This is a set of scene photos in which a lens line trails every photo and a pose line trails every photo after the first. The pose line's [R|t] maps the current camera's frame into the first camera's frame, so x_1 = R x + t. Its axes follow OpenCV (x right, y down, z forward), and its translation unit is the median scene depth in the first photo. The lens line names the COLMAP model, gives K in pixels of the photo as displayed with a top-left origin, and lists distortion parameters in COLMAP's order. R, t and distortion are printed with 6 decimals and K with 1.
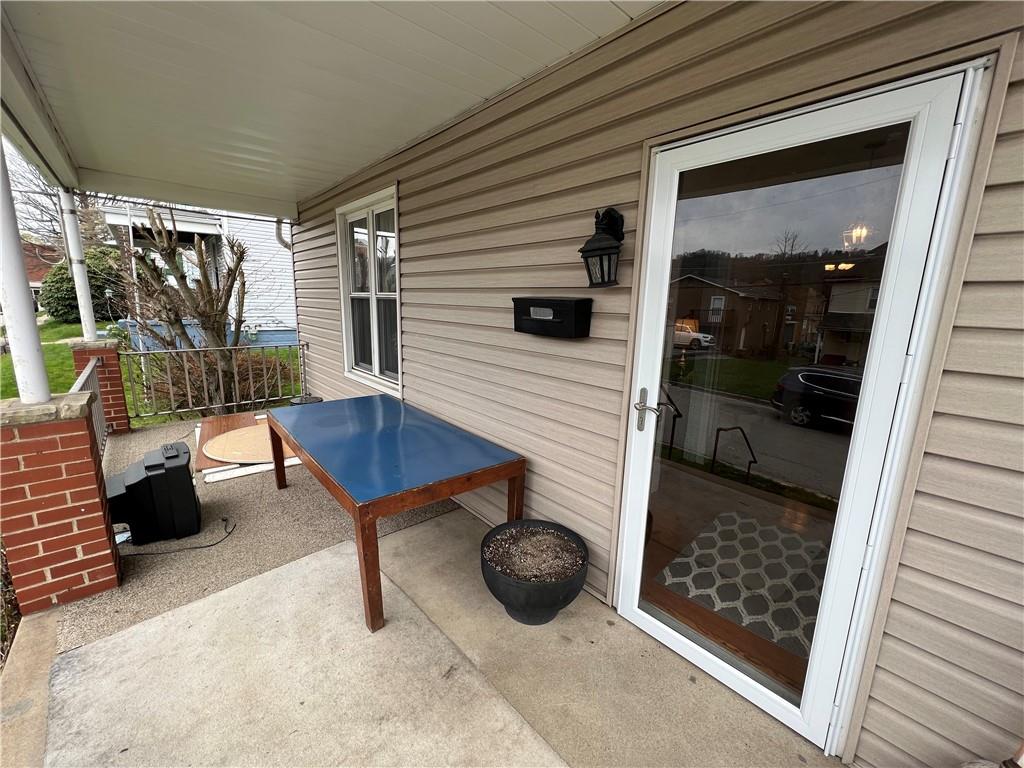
lens RADIAL K [[409.1, 0, 512.5], [0, 409.1, 381.2], [0, 0, 1]] dist [-0.002223, -0.000150]
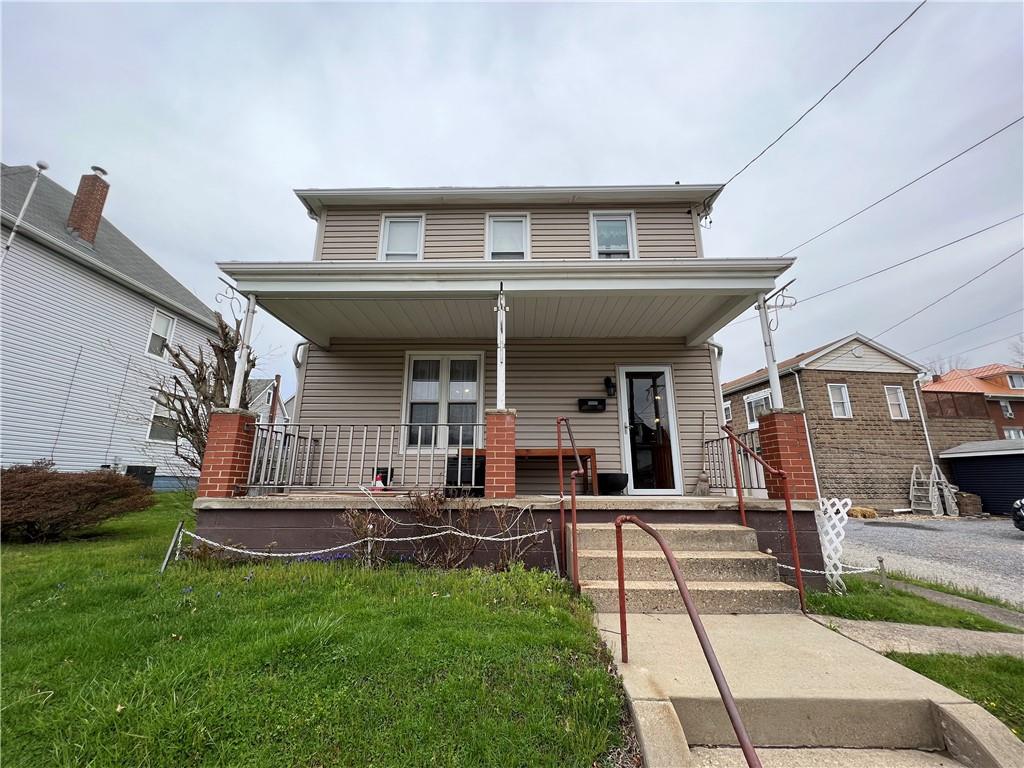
lens RADIAL K [[409.1, 0, 511.7], [0, 409.1, 381.8], [0, 0, 1]] dist [-0.002223, -0.000150]
pose [[0.683821, 0.153012, 0.713426, -2.939275], [0.157620, 0.923701, -0.349189, 0.771086], [-0.712422, 0.351233, 0.607528, -0.628462]]
